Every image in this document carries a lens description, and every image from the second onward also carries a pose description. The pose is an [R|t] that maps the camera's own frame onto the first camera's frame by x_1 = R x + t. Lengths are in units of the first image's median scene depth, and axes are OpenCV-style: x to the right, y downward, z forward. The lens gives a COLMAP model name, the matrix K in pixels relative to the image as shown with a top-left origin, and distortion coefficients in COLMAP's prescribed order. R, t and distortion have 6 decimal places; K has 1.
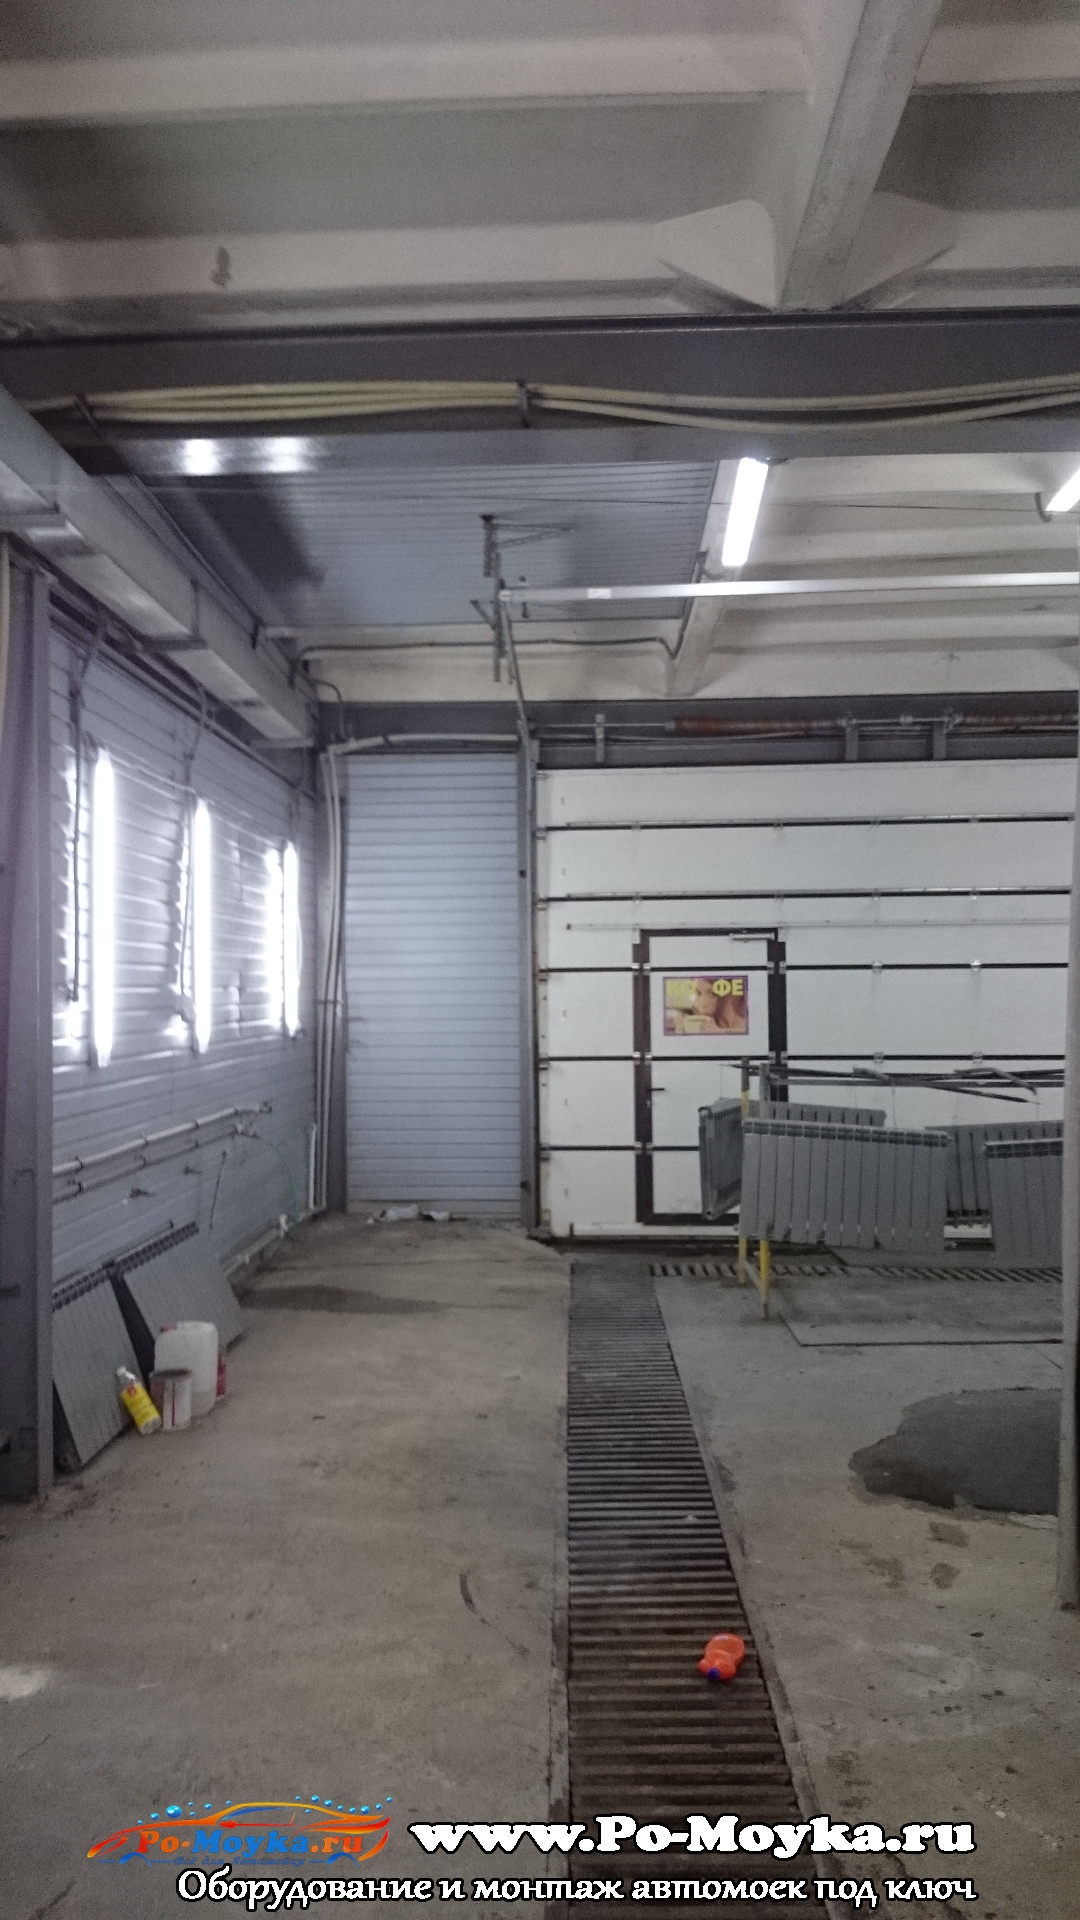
lens RADIAL K [[1532.3, 0, 536.1], [0, 1532.3, 964.0], [0, 0, 1]] dist [0.133459, -0.187888]
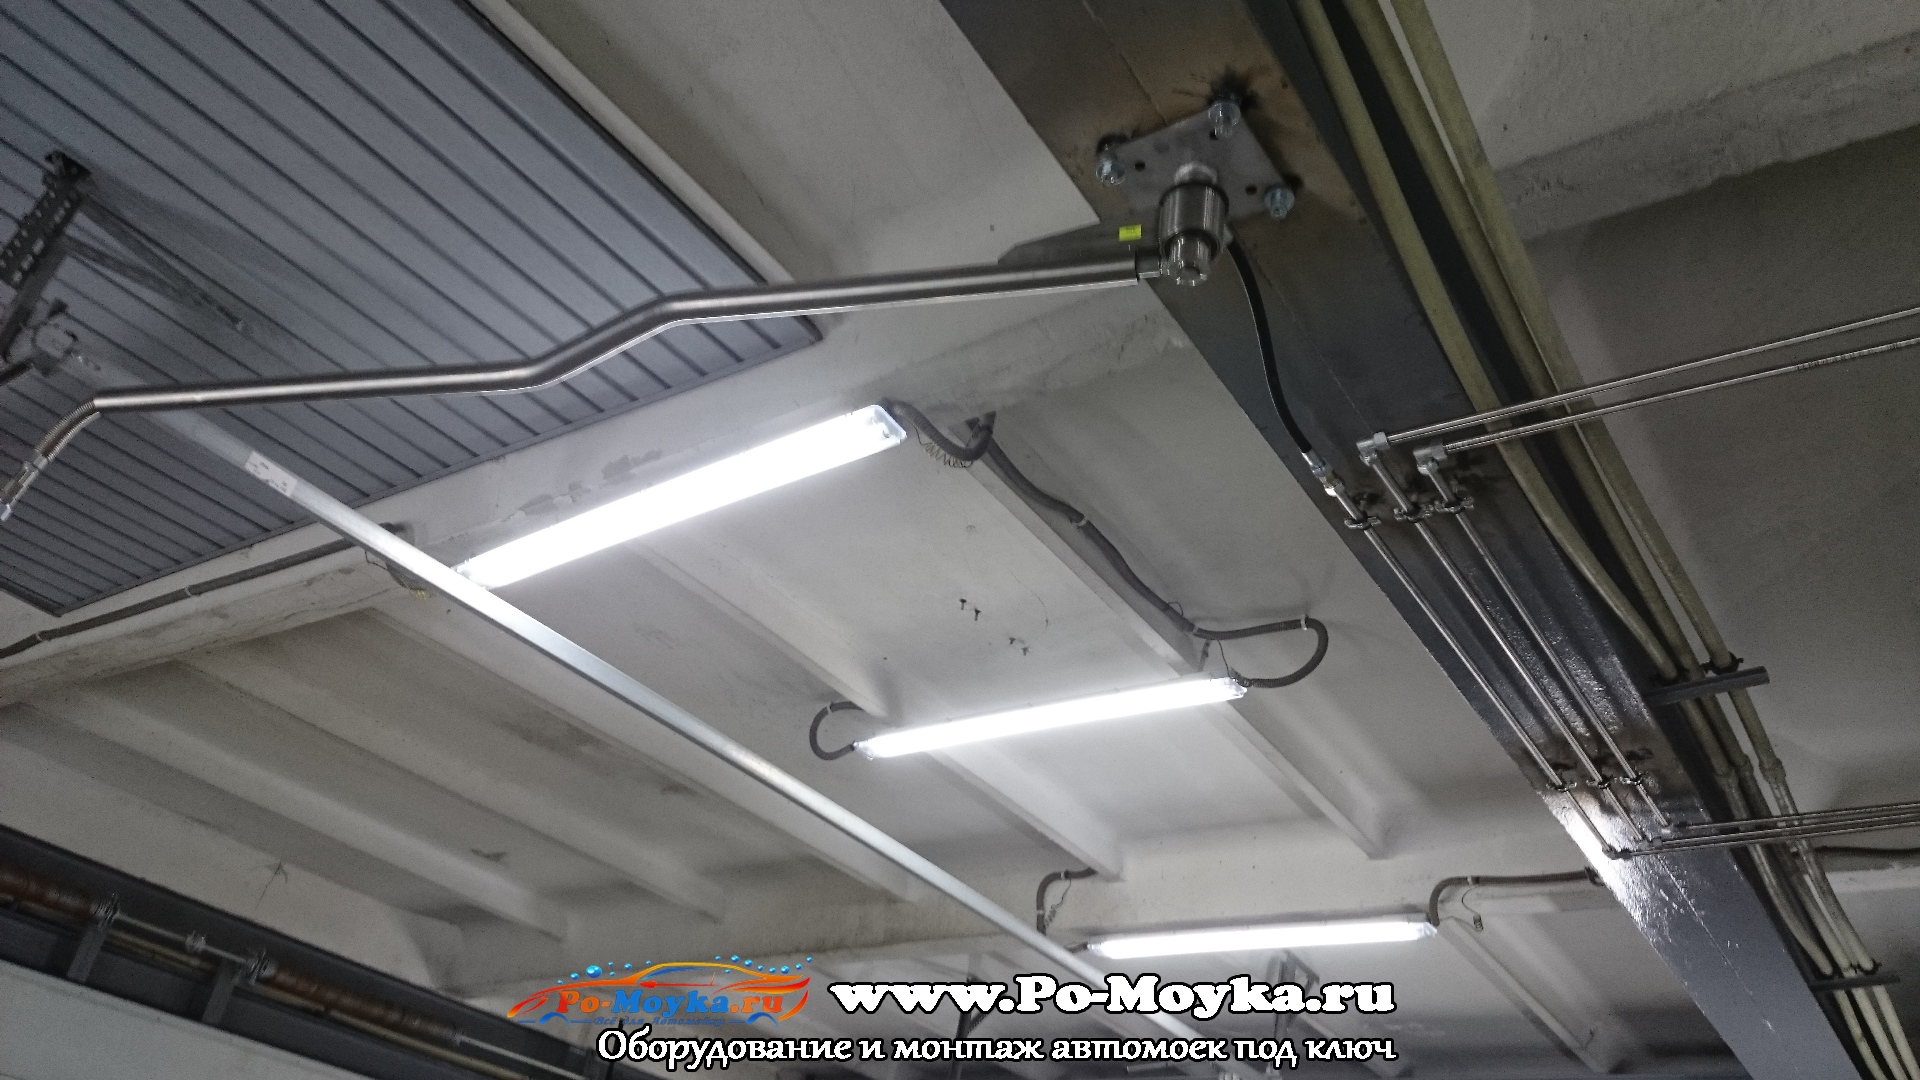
lens RADIAL K [[1532.3, 0, 981.6], [0, 1532.3, 552.5], [0, 0, 1]] dist [0.133459, -0.187888]
pose [[0.522788, 0.505993, 0.686049, -0.093281], [-0.148038, 0.846445, -0.511484, -0.021375], [-0.839510, 0.165837, 0.517417, 0.411315]]
